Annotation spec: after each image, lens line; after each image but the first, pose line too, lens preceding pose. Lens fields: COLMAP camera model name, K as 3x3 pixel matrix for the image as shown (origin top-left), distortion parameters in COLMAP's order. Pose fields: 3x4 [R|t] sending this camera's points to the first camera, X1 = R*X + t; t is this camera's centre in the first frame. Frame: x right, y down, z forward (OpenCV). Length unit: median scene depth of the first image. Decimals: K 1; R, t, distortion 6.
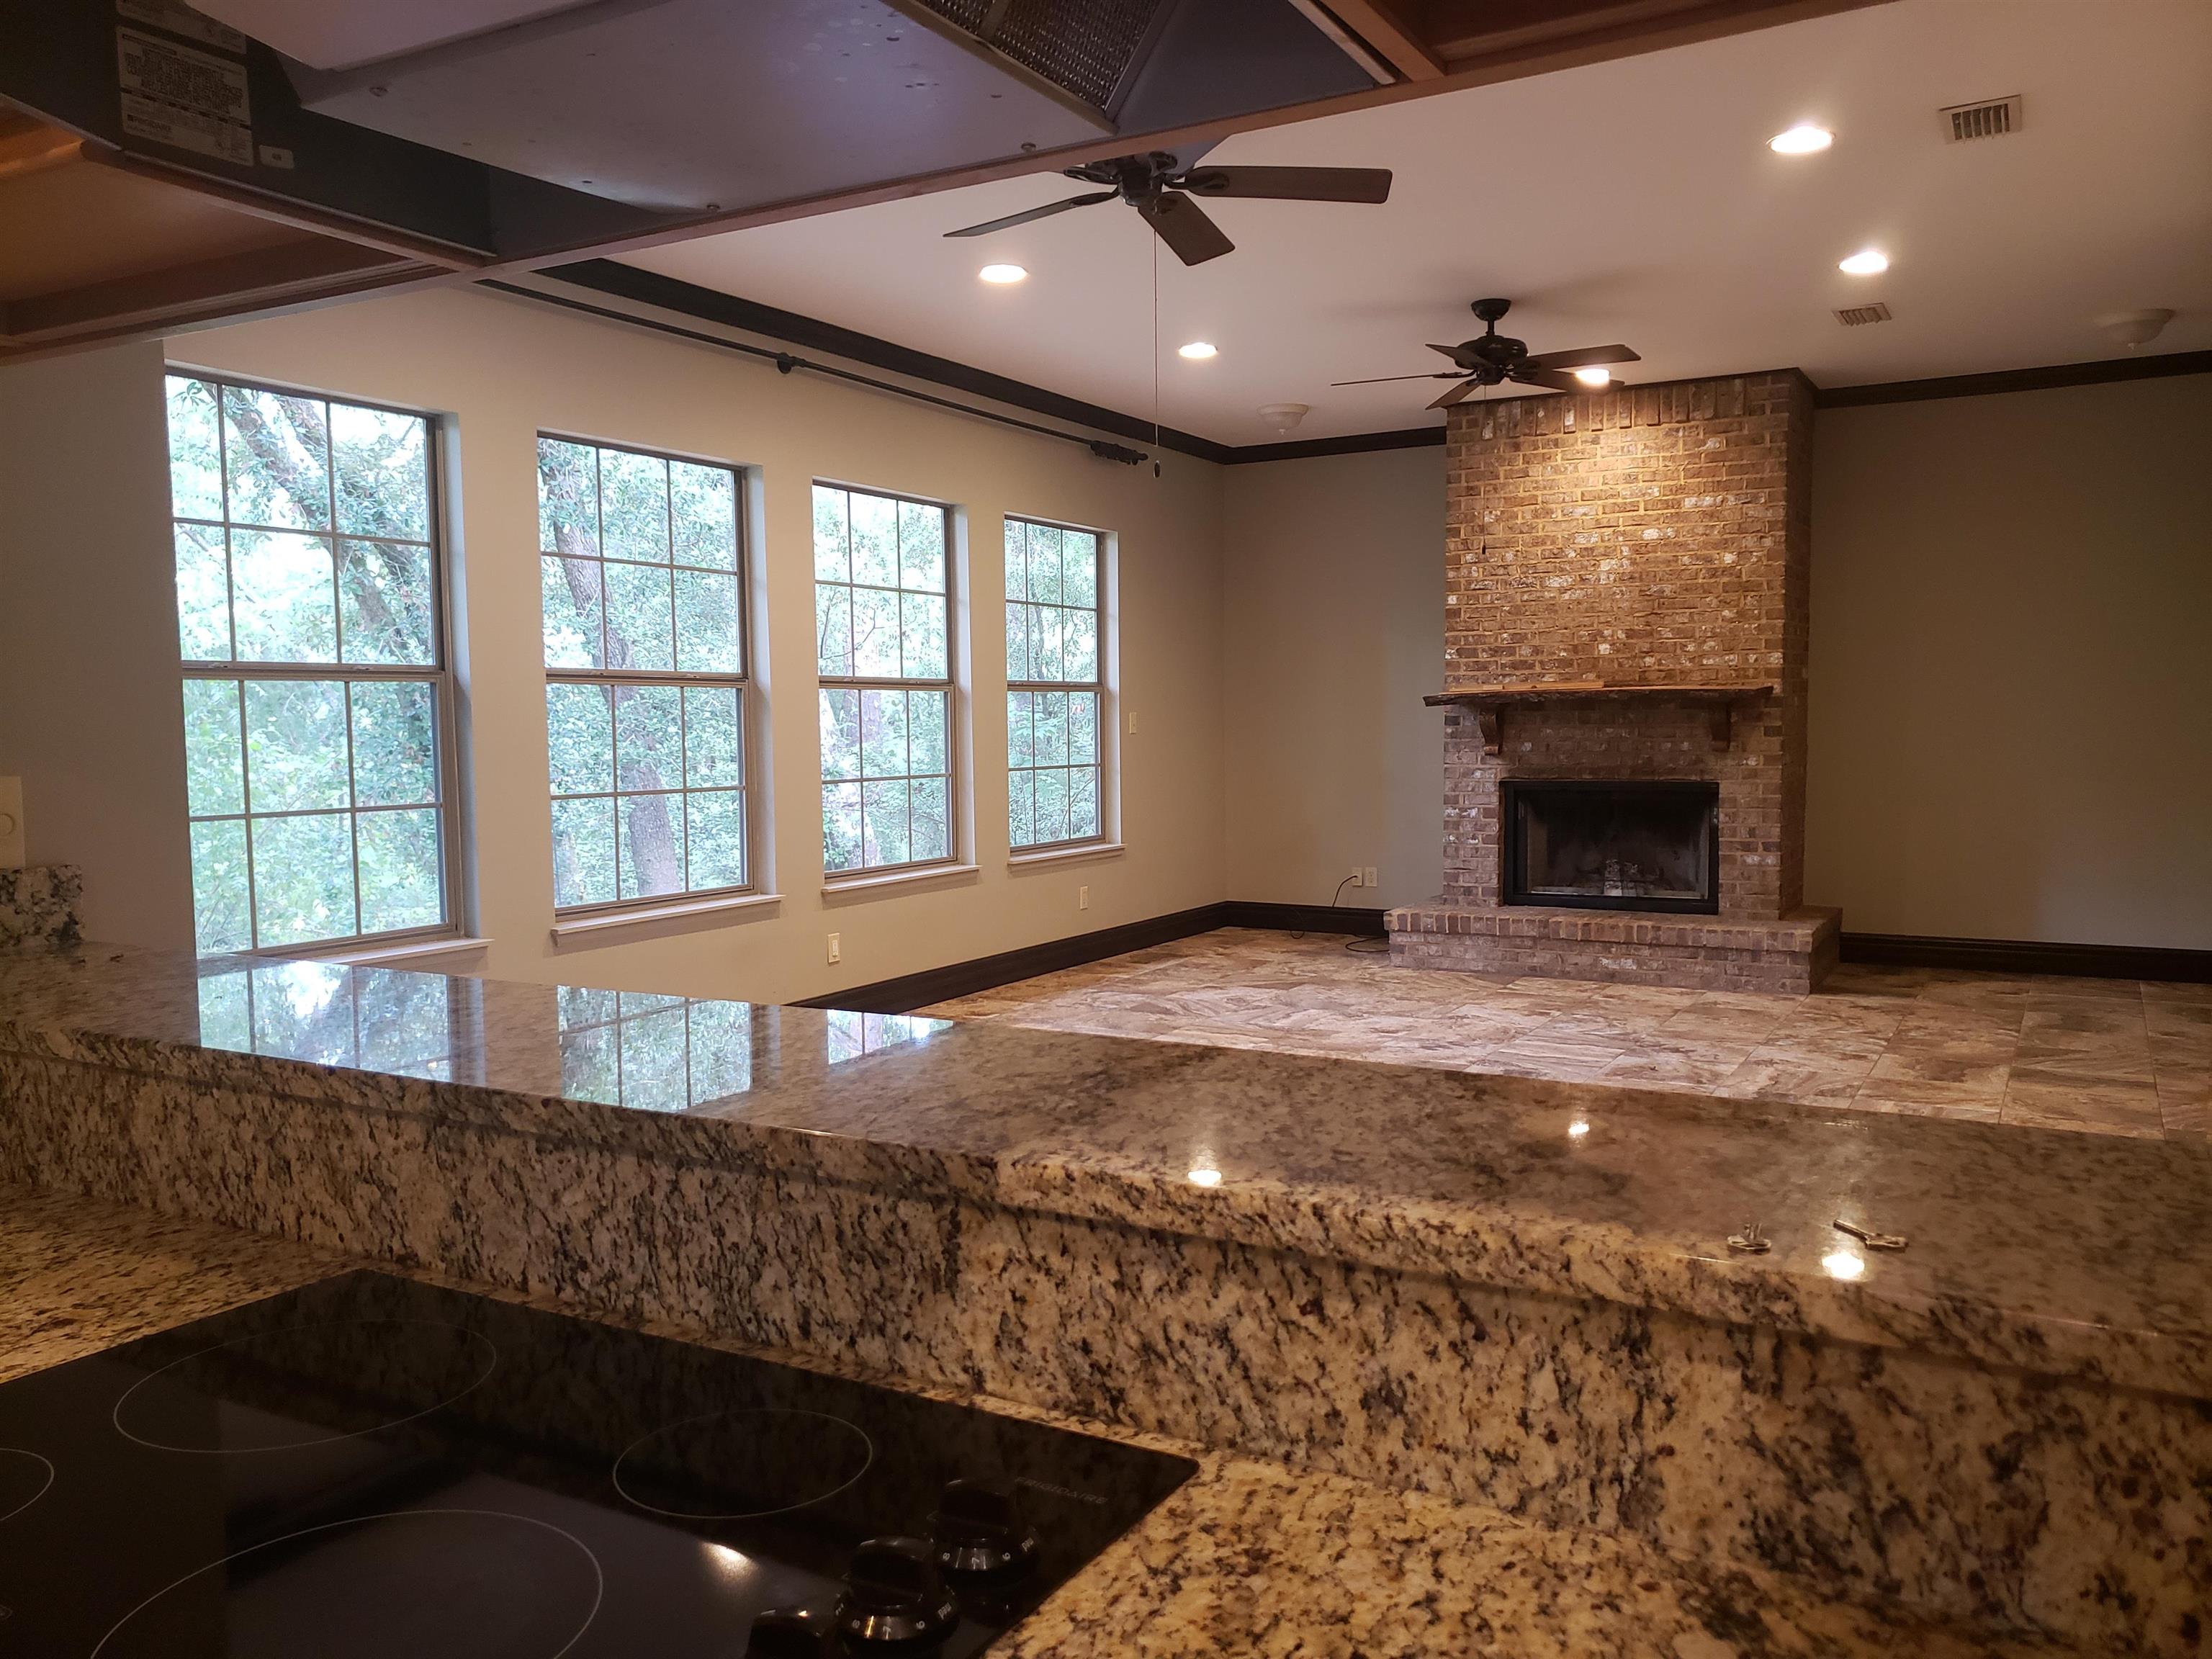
lens RADIAL K [[1723.6, 0, 1079.5], [0, 1723.6, 843.6], [0, 0, 1]] dist [-0.002560, 0.041780]
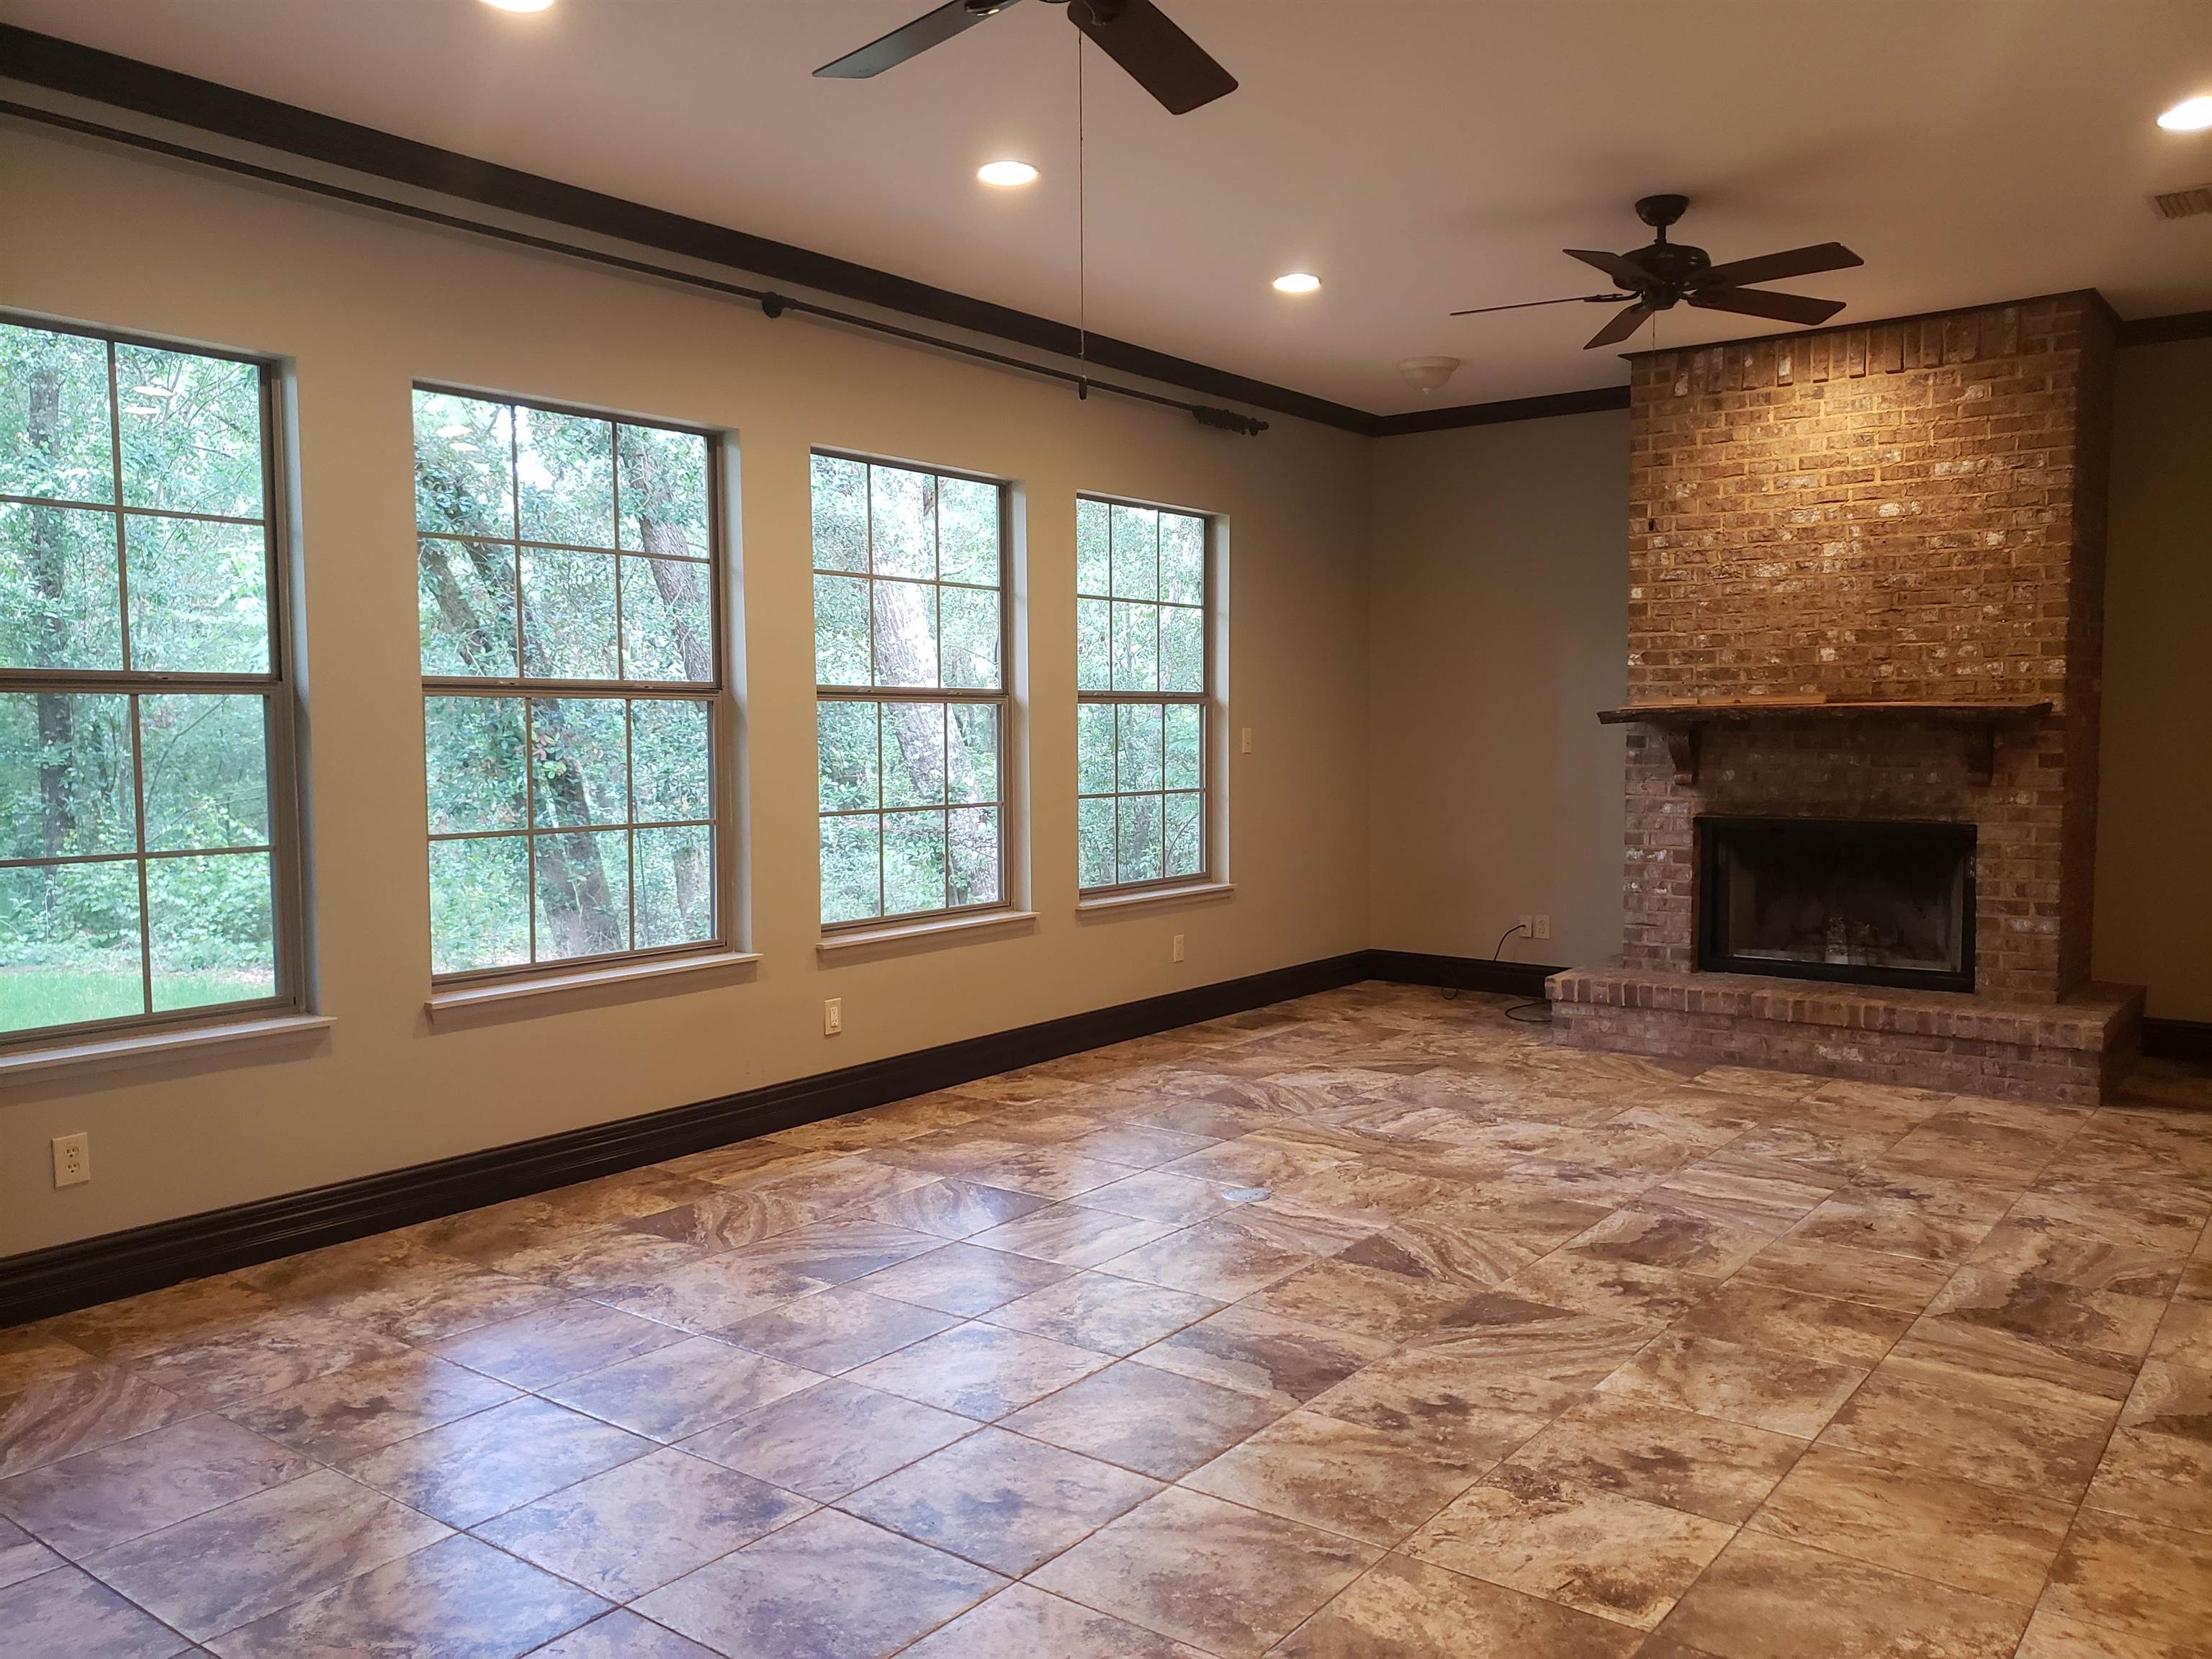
lens RADIAL K [[1716.4, 0, 1106.0], [0, 1716.4, 829.5], [0, 0, 1]] dist [-0.086863, 0.178312]
pose [[0.991619, 0.014188, -0.128419, 0.078694], [-0.015408, 0.999845, -0.008509, -0.021090], [0.128278, 0.010416, 0.991684, 0.186948]]
